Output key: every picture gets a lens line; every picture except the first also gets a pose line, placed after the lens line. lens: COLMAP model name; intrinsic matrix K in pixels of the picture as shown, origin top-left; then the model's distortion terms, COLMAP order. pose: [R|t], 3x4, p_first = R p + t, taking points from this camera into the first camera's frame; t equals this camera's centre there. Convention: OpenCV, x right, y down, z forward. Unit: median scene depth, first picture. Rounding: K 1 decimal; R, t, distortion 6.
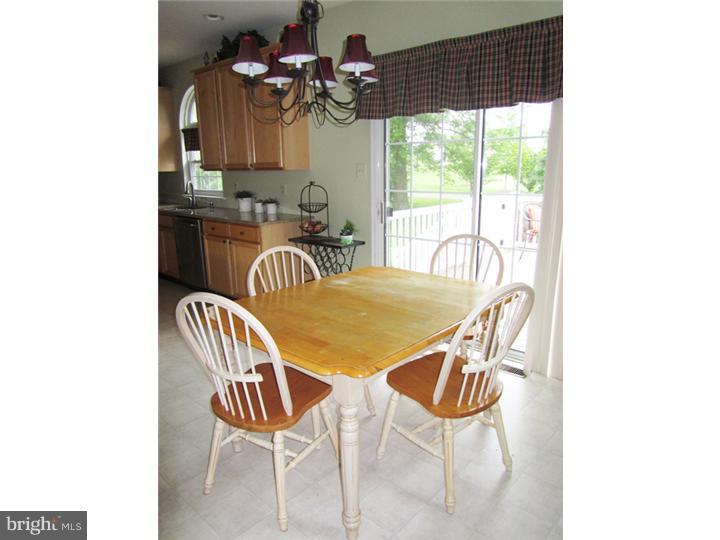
lens RADIAL K [[439.8, 0, 360.0], [0, 439.8, 270.0], [0, 0, 1]] dist [-0.033588, -0.000003]
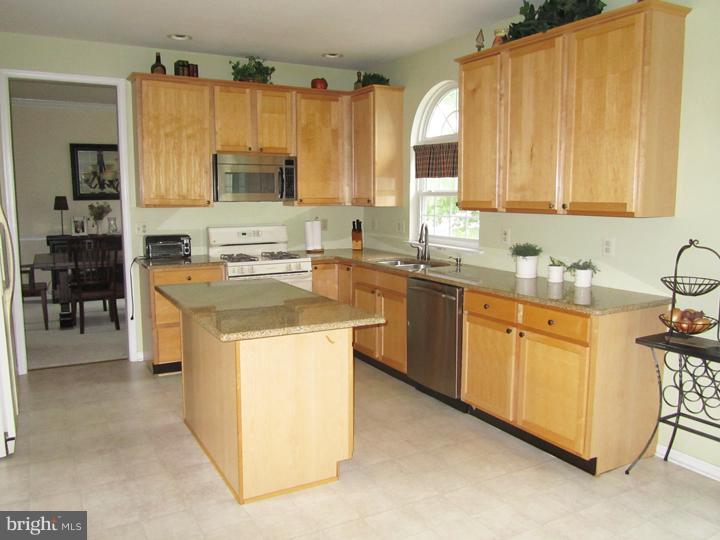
lens RADIAL K [[586.7, 0, 360.0], [0, 586.7, 270.0], [0, 0, 1]] dist [-0.039919, 0.001122]
pose [[0.946355, 0.054987, -0.318417, -0.277421], [-0.086220, 0.992658, -0.084830, -0.068736], [0.311415, 0.107733, 0.944147, 0.197475]]
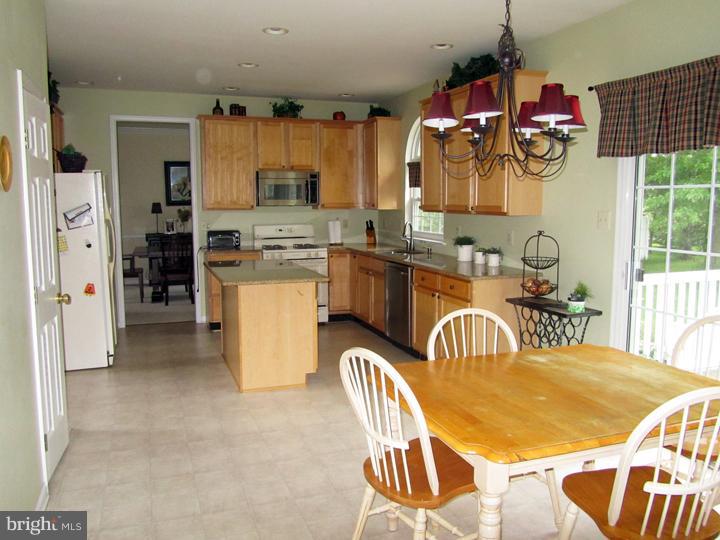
lens RADIAL K [[586.7, 0, 360.0], [0, 586.7, 270.0], [0, 0, 1]] dist [-0.039919, 0.001122]
pose [[0.883604, 0.065781, -0.463591, 0.100673], [-0.114965, 0.990254, -0.078613, -0.007957], [0.453902, 0.122760, 0.882555, -0.086966]]
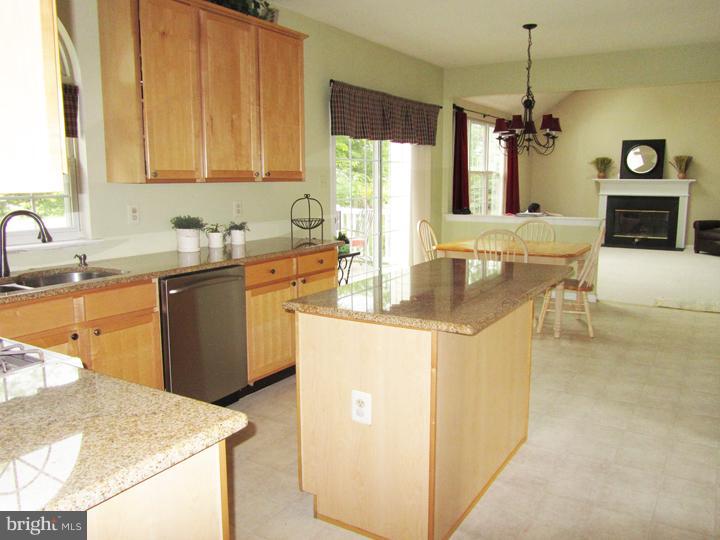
lens RADIAL K [[586.7, 0, 360.0], [0, 586.7, 270.0], [0, 0, 1]] dist [-0.039919, 0.001122]
pose [[-0.177130, -0.138733, 0.974360, -1.337305], [0.227278, 0.957490, 0.177648, -0.247732], [-0.957586, 0.252917, -0.138069, 1.128638]]
